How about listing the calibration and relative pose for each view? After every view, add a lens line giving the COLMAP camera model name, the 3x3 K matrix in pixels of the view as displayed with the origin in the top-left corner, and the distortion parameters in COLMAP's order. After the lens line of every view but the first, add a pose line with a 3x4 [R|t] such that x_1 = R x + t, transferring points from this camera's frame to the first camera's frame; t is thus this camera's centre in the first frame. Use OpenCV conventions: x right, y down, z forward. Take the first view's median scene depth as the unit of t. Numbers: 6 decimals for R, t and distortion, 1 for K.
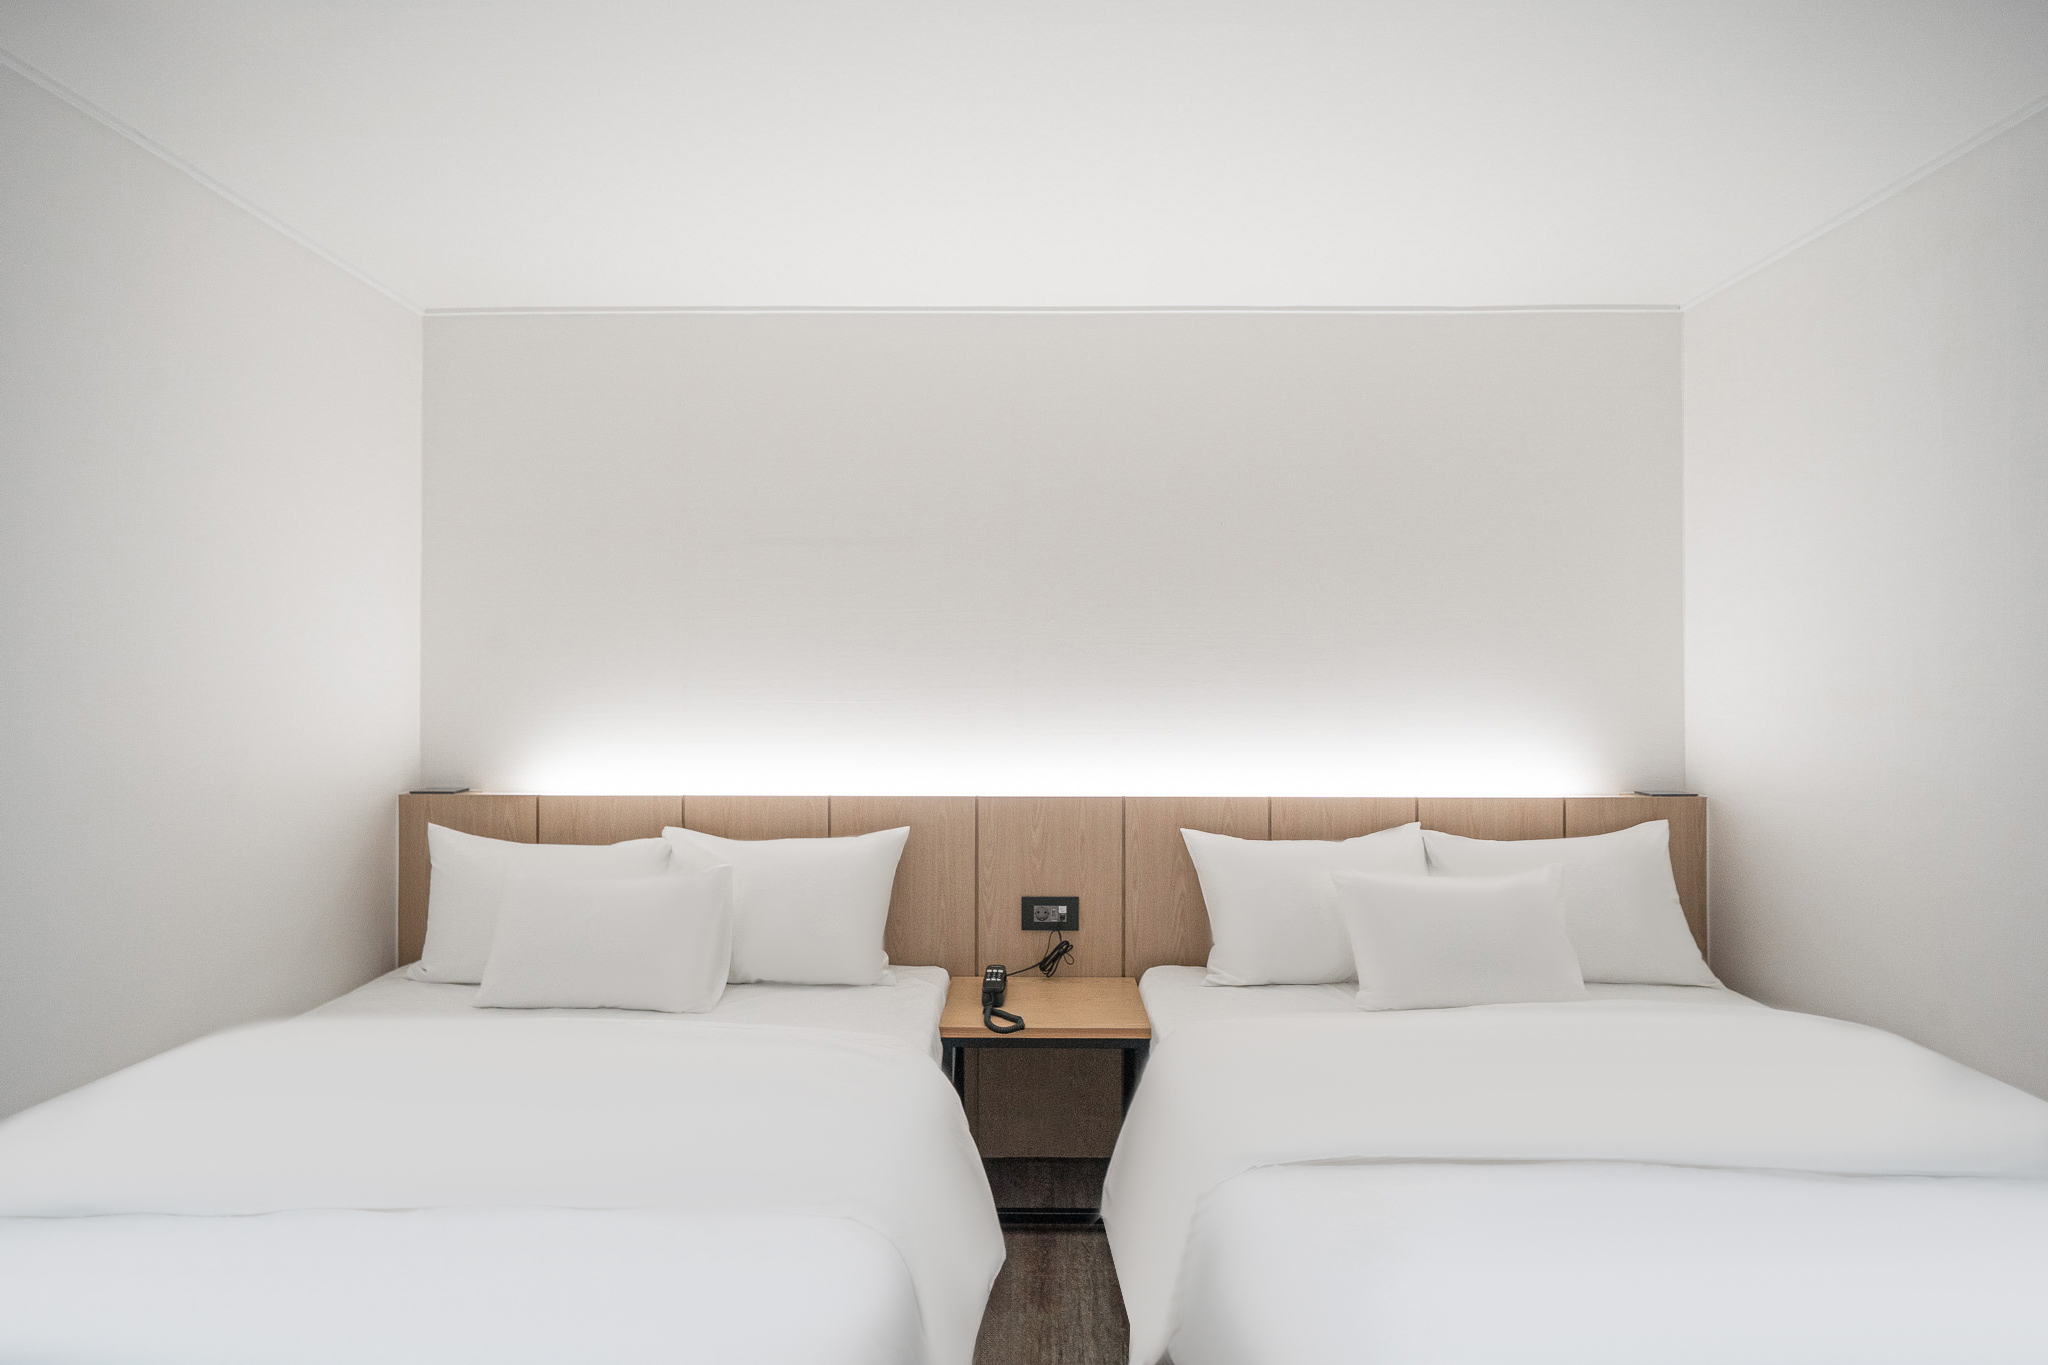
lens RADIAL K [[986.5, 0, 1024.0], [0, 986.5, 682.5], [0, 0, 1]] dist [-0.000124, -0.000016]
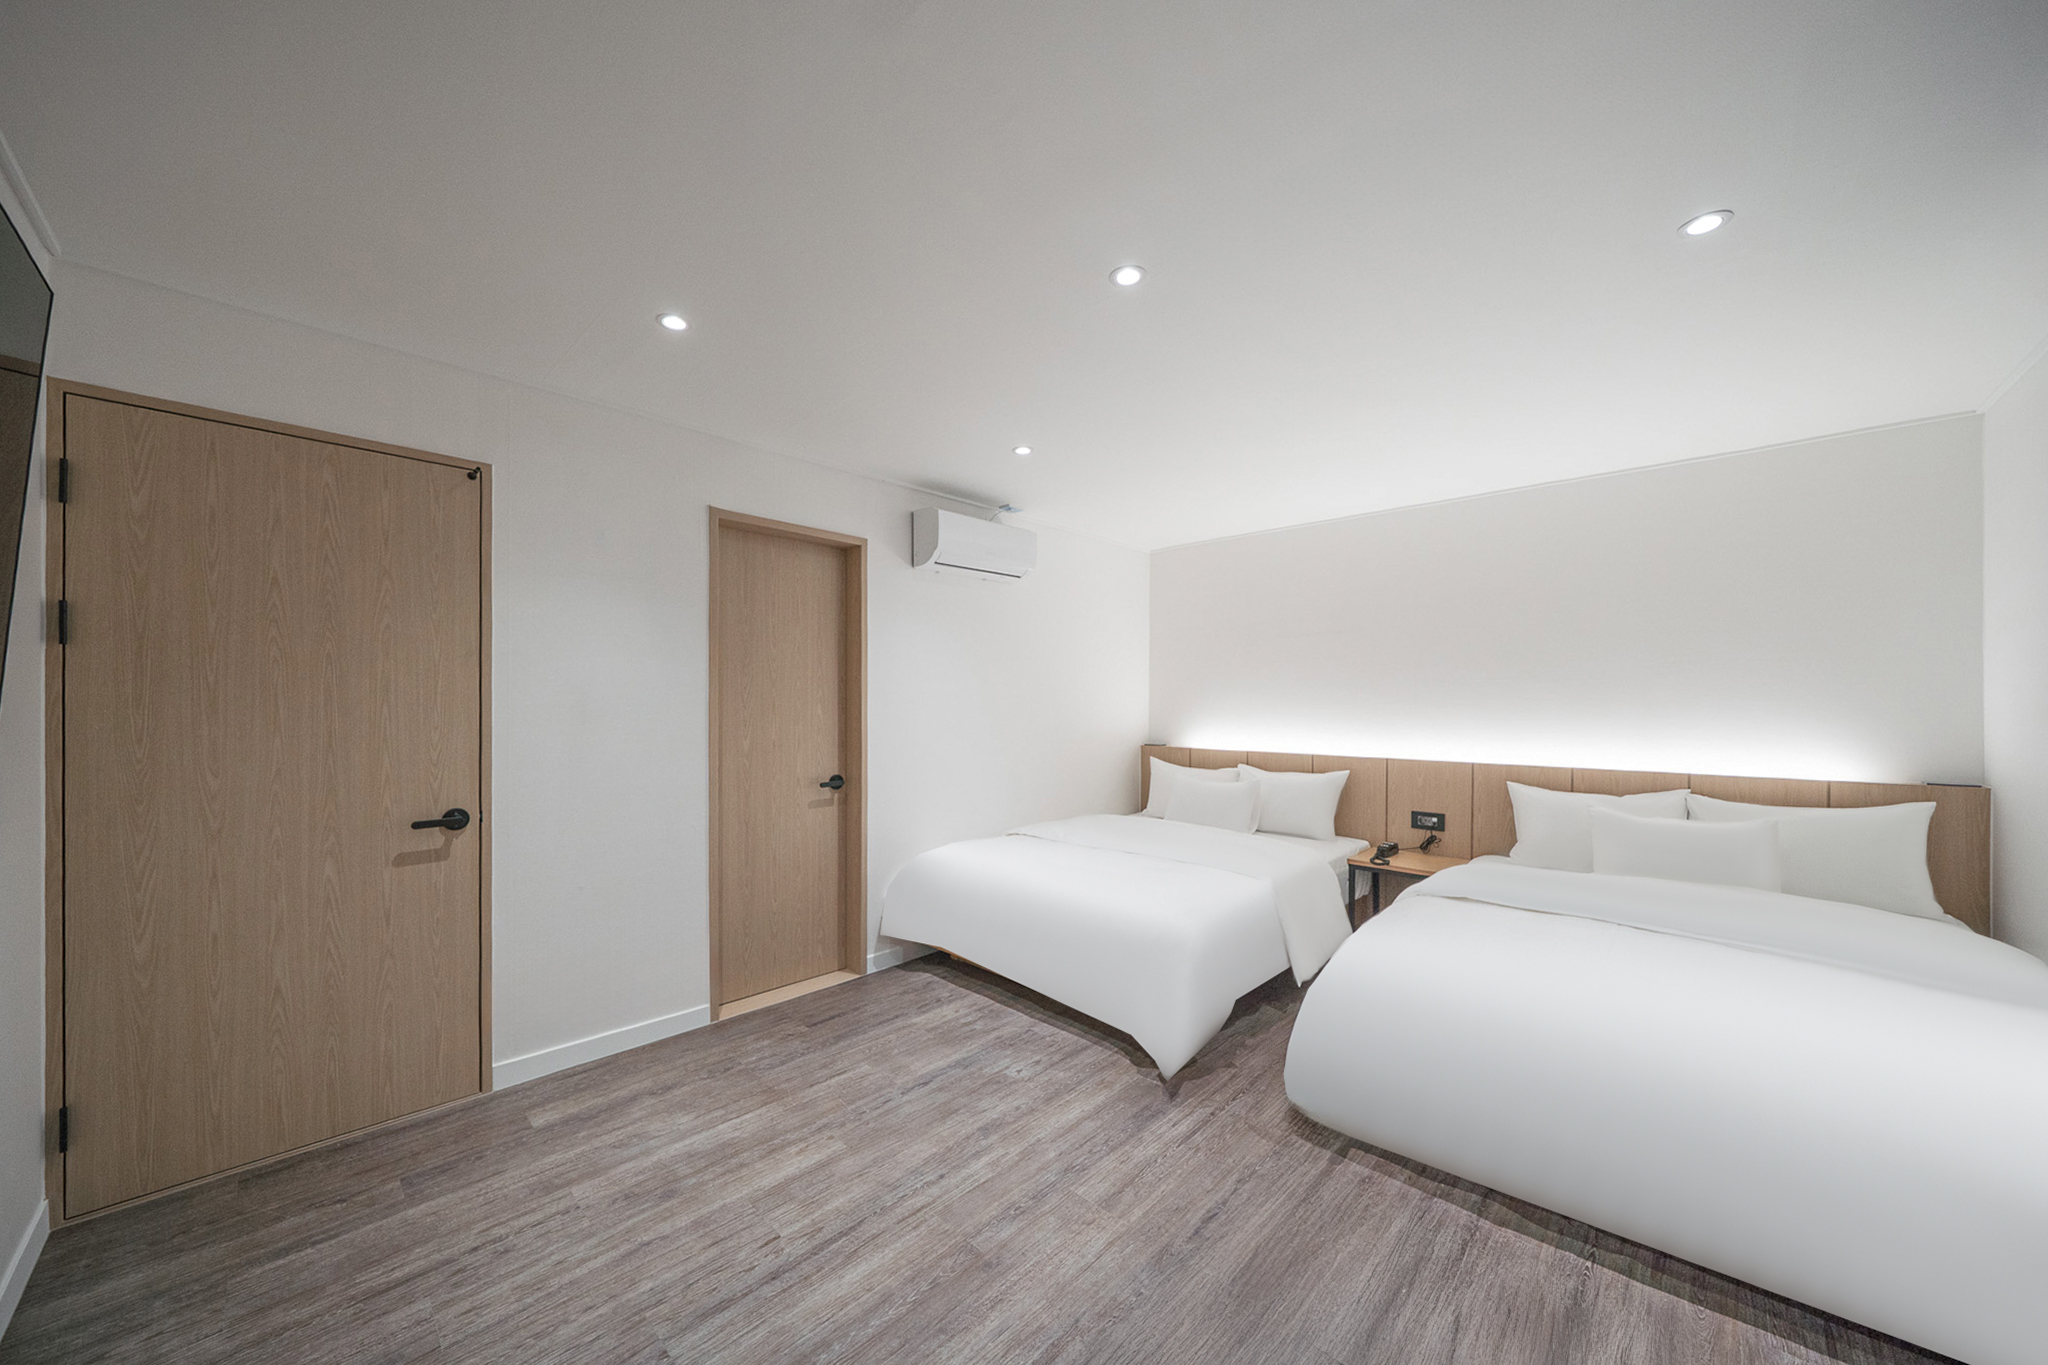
lens RADIAL K [[722.9, 0, 1005.8], [0, 722.9, 704.0], [0, 0, 1]] dist [-0.007566, -0.000016]
pose [[0.716011, 0.001885, -0.698087, 0.428903], [-0.001131, 0.999998, 0.001540, 0.005400], [0.698088, -0.000313, 0.716012, -0.593171]]
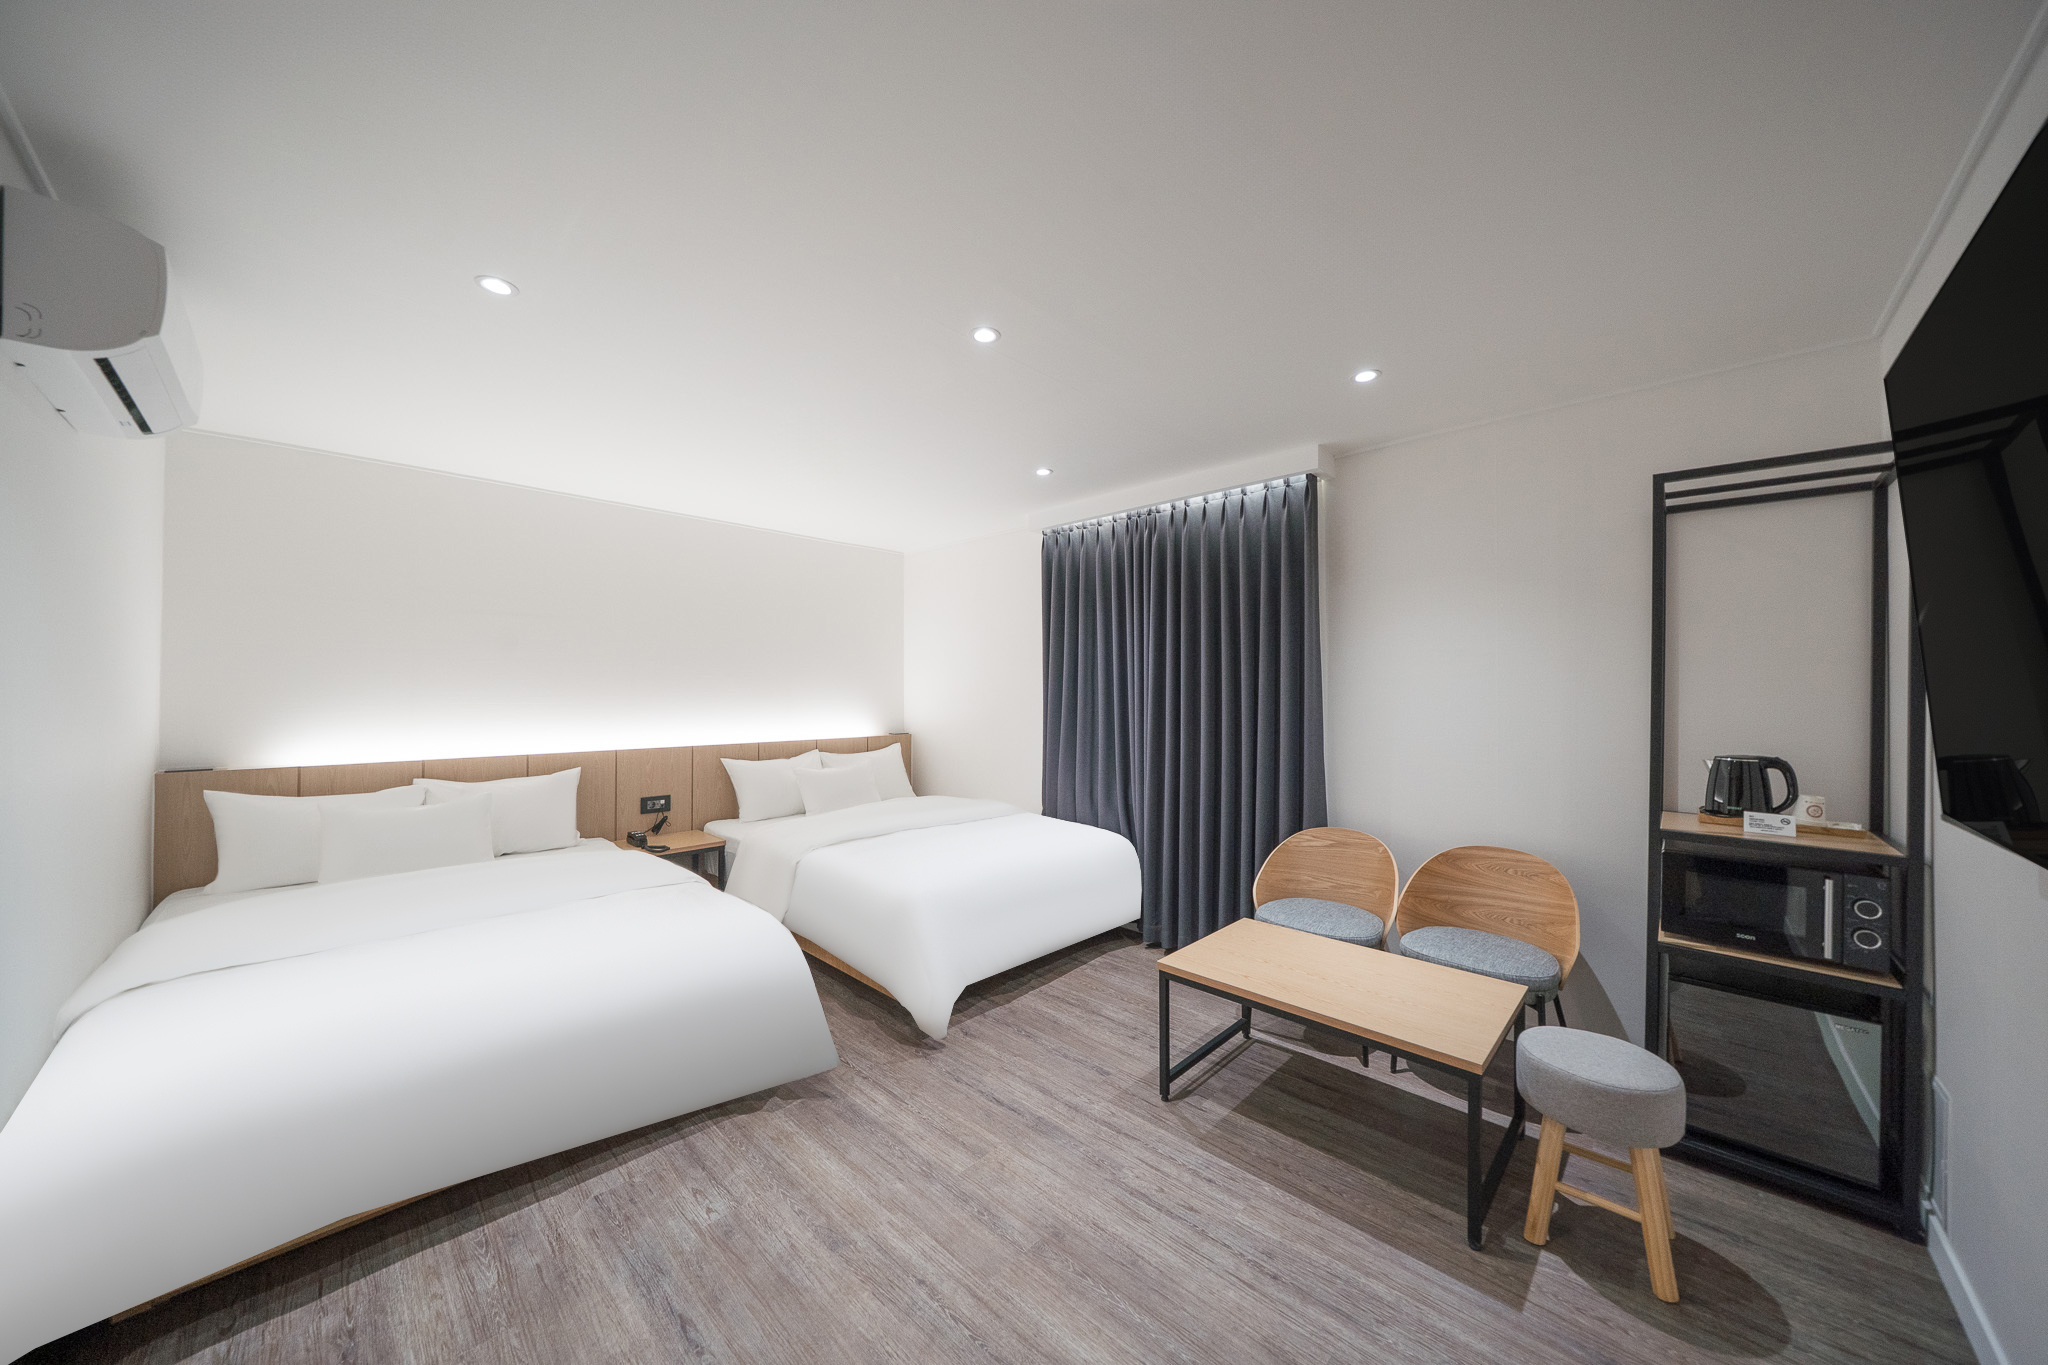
lens RADIAL K [[699.4, 0, 1024.0], [0, 699.4, 682.5], [0, 0, 1]] dist [-0.001091, -0.000006]
pose [[0.686618, 0.009045, 0.726962, -0.523718], [-0.004015, 0.999955, -0.008649, -0.011487], [-0.727007, 0.003020, 0.686624, -0.580567]]
